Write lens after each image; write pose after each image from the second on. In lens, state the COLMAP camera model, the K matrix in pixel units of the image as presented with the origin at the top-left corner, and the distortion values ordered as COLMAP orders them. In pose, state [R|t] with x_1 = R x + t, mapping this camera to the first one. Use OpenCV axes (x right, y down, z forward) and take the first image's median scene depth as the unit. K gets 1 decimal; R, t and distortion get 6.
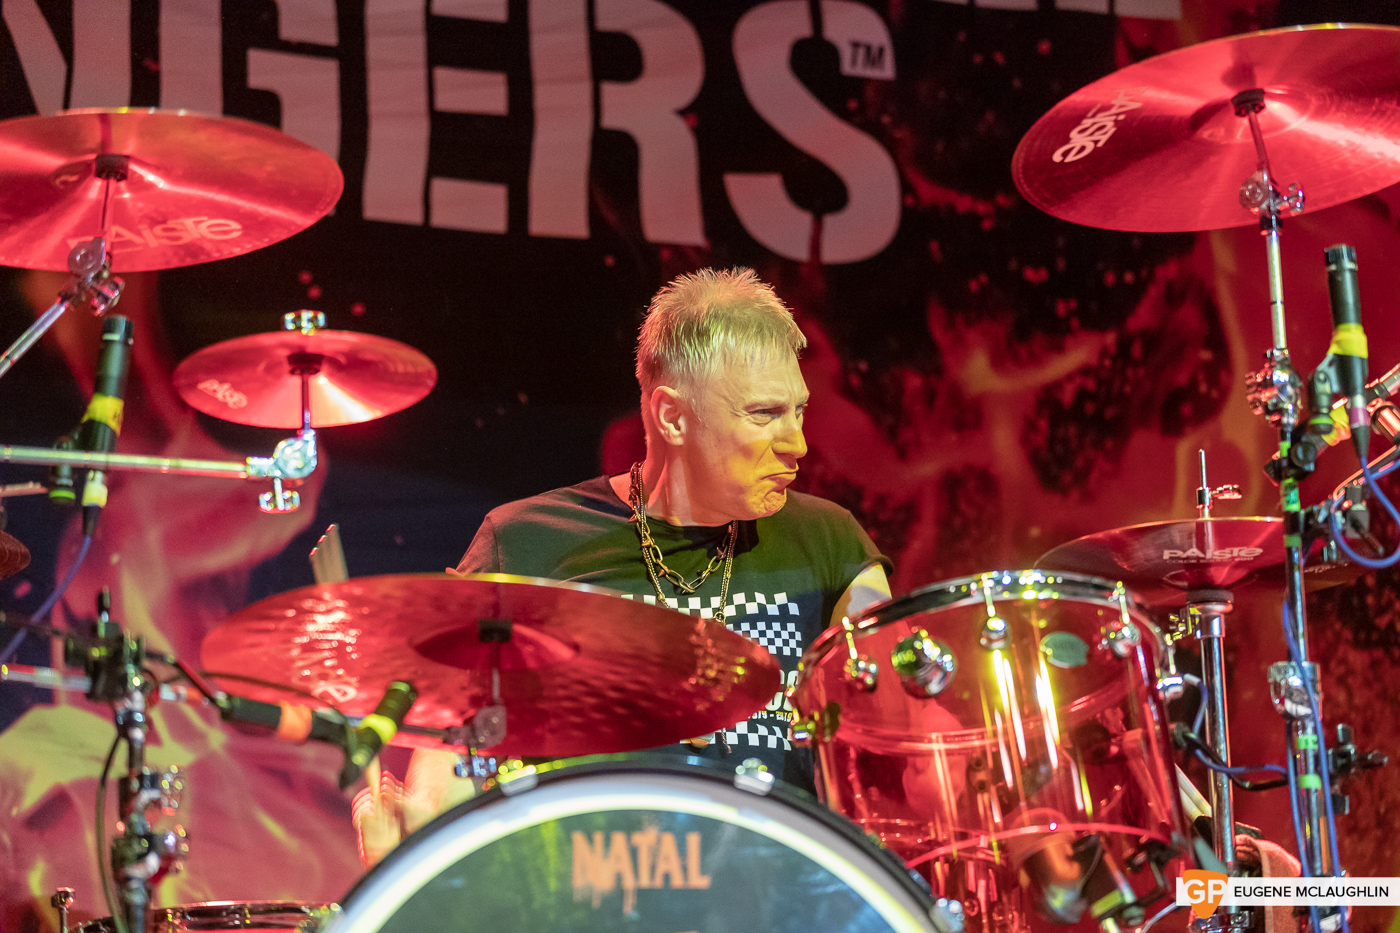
lens RADIAL K [[4387.3, 0, 697.0], [0, 4387.3, 463.1], [0, 0, 1]] dist [0.084729, 0.000000]
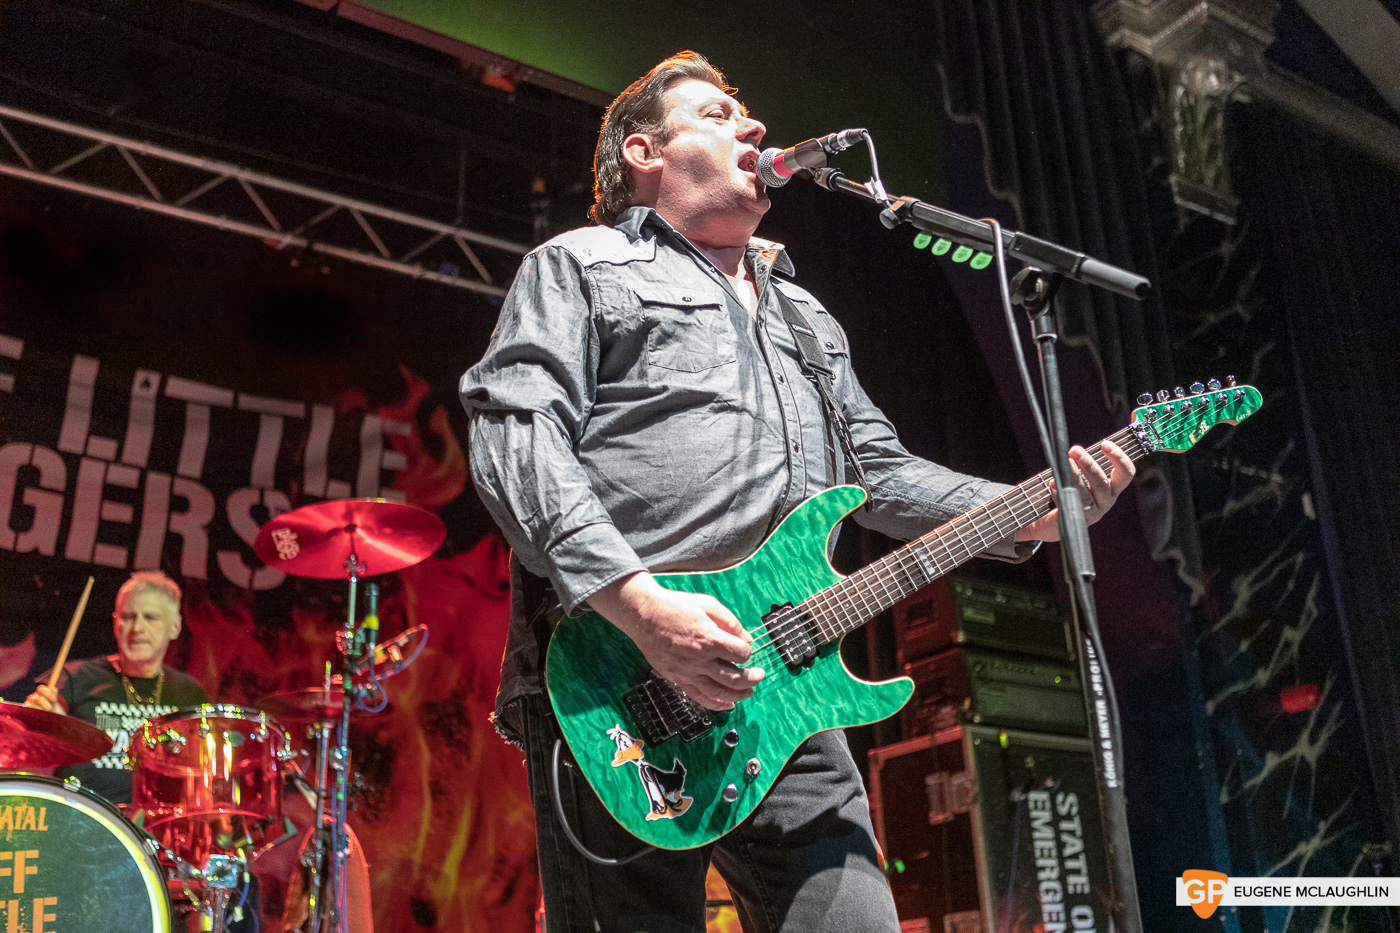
lens RADIAL K [[1500.8, 0, 696.0], [0, 1500.8, 451.9], [0, 0, 1]] dist [-0.017440, 0.000000]
pose [[0.971597, 0.090437, 0.218678, 0.134884], [-0.056082, 0.985766, -0.158496, 0.002434], [-0.229899, 0.141730, 0.962839, 0.097500]]
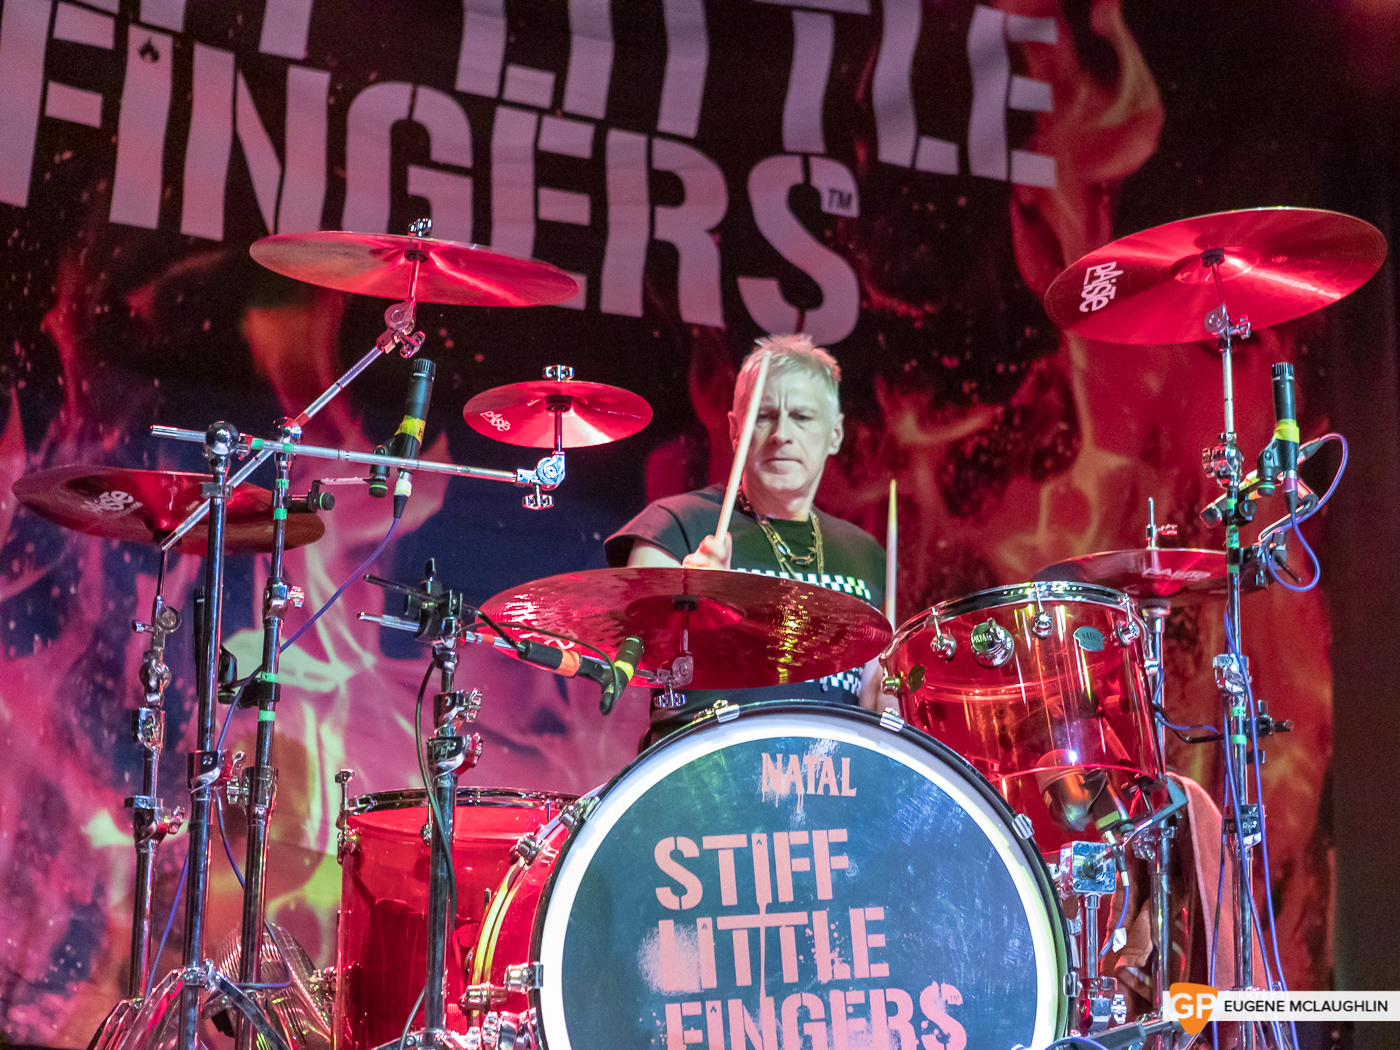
lens RADIAL K [[3090.0, 0, 754.2], [0, 3090.0, 505.0], [0, 0, 1]] dist [-0.003531, 0.000000]
pose [[0.994798, 0.057624, 0.083999, -0.106069], [-0.058473, 0.998260, 0.007671, -0.001489], [-0.083410, -0.012543, 0.996436, 0.022159]]
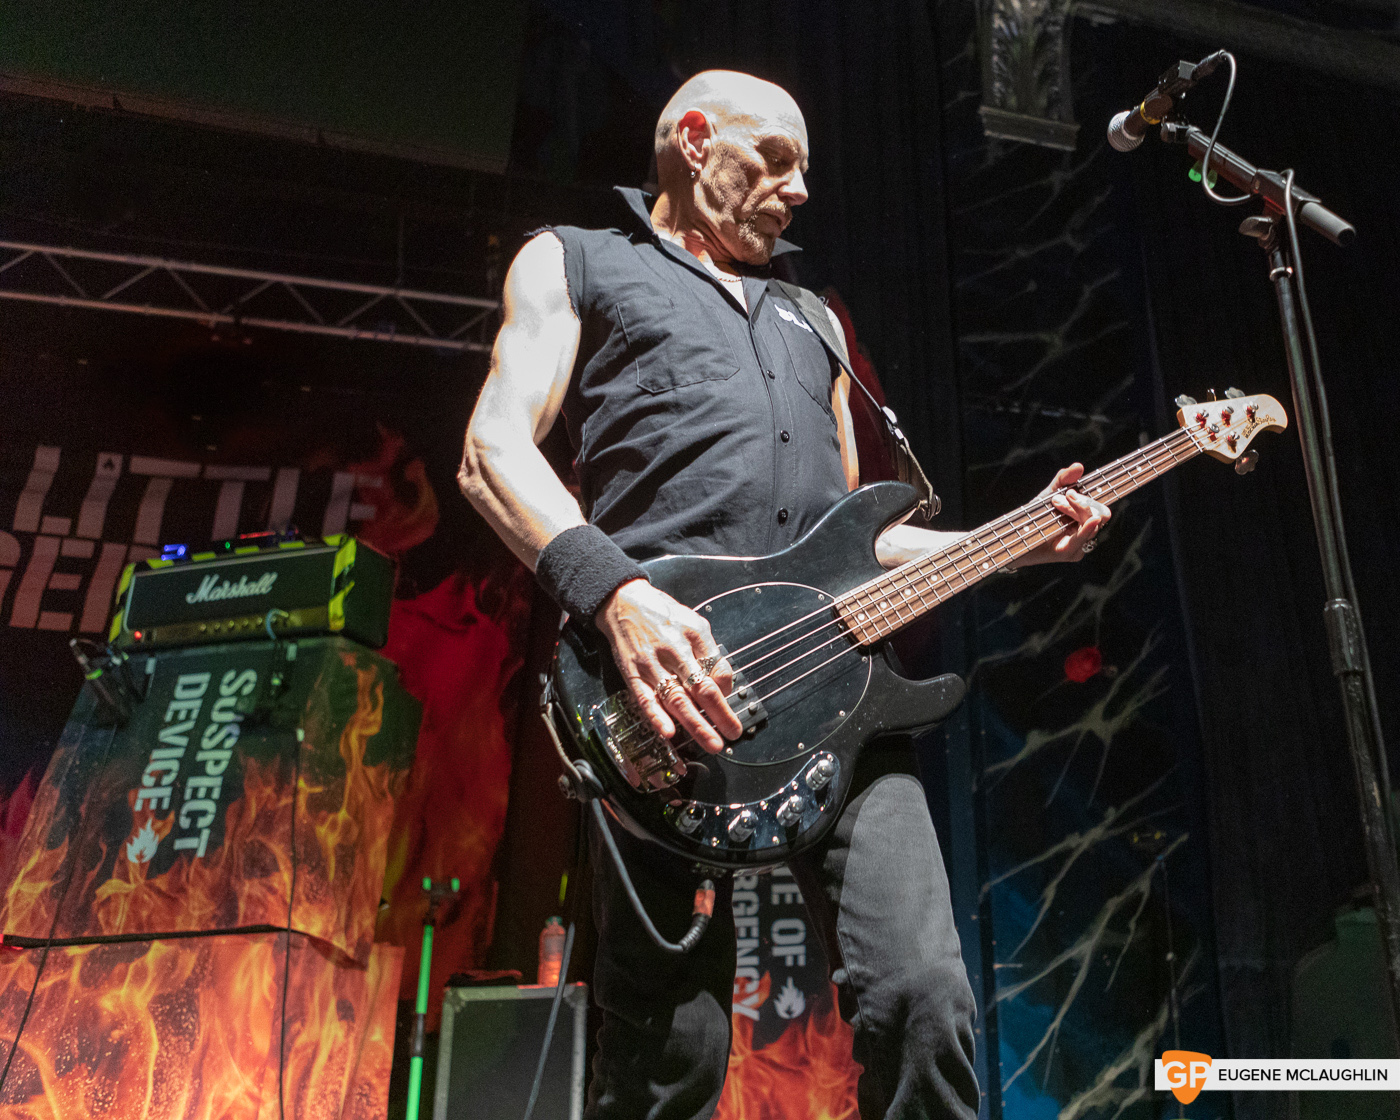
lens RADIAL K [[1264.8, 0, 904.6], [0, 1264.8, 496.9], [0, 0, 1]] dist [-0.022733, 0.015372]
pose [[0.999807, -0.015694, -0.011832, 0.808487], [0.013430, 0.985048, -0.171756, 0.014451], [0.014351, 0.171564, 0.985068, 0.303065]]
